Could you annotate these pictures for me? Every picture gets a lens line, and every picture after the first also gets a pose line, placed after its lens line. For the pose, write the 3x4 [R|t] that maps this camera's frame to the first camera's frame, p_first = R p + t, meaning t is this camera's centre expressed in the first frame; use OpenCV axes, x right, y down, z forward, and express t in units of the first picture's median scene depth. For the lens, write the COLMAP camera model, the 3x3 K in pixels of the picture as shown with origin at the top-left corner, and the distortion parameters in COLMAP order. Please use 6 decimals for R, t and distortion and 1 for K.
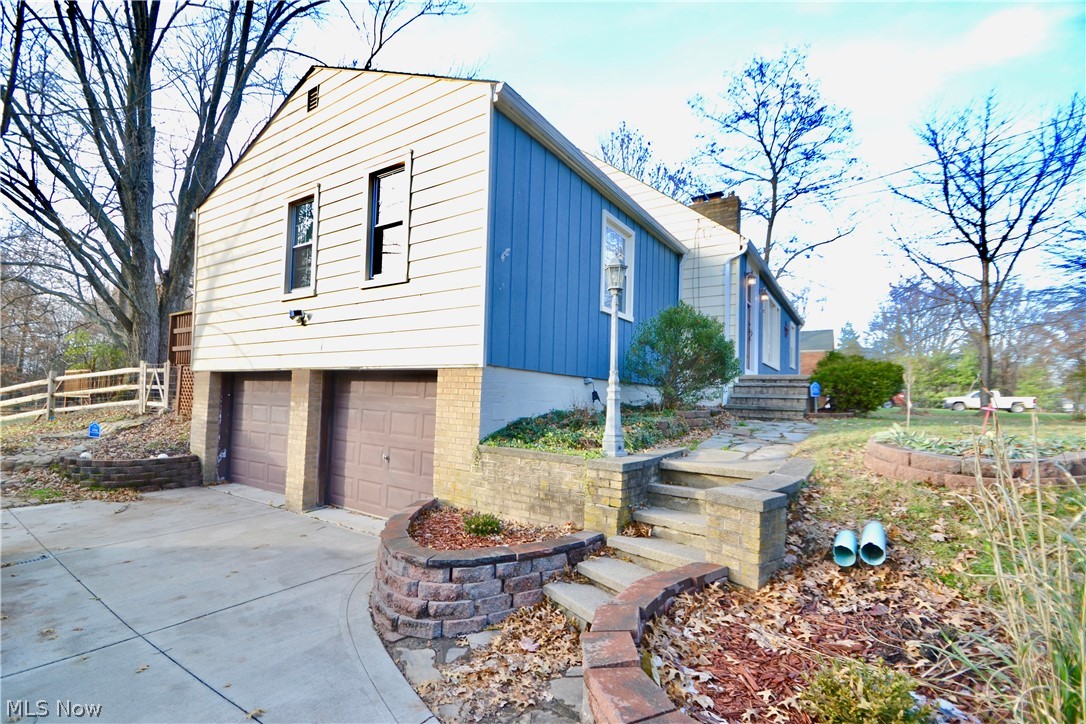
lens RADIAL K [[498.4, 0, 540.7], [0, 498.4, 370.7], [0, 0, 1]] dist [-0.000641, -0.000182]
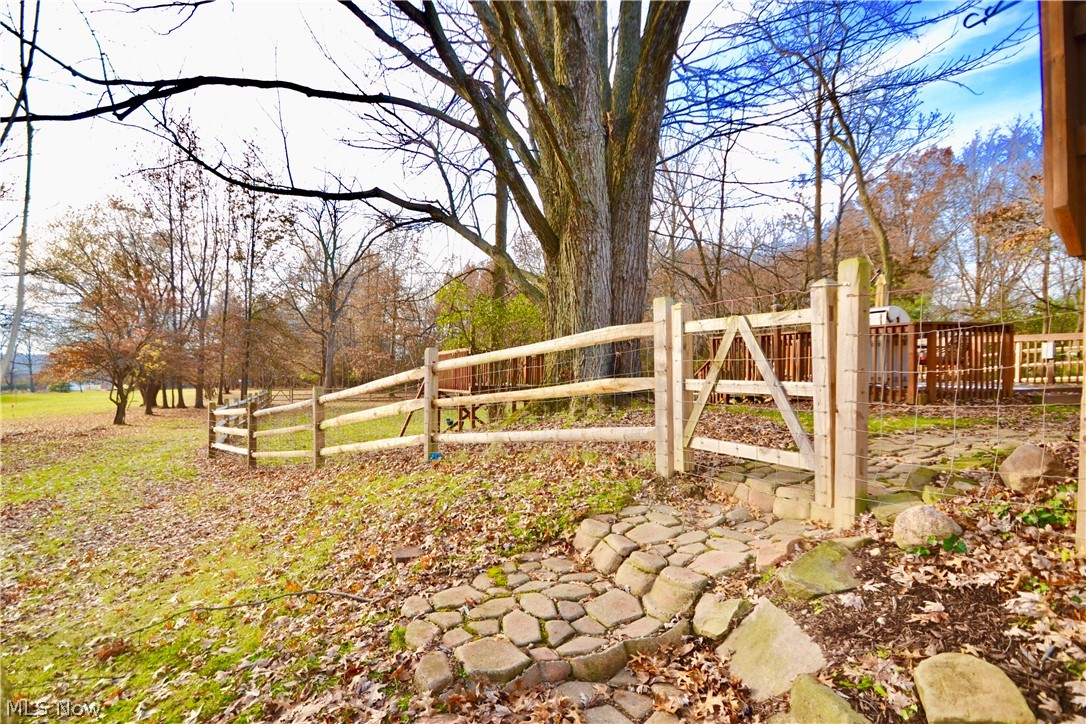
lens RADIAL K [[533.8, 0, 543.4], [0, 533.8, 359.3], [0, 0, 1]] dist [0.000242, 0.000004]
pose [[0.858312, -0.031498, -0.512160, -0.659791], [0.041315, 0.999116, 0.007793, 0.011196], [0.511462, -0.027849, 0.858855, 0.652721]]
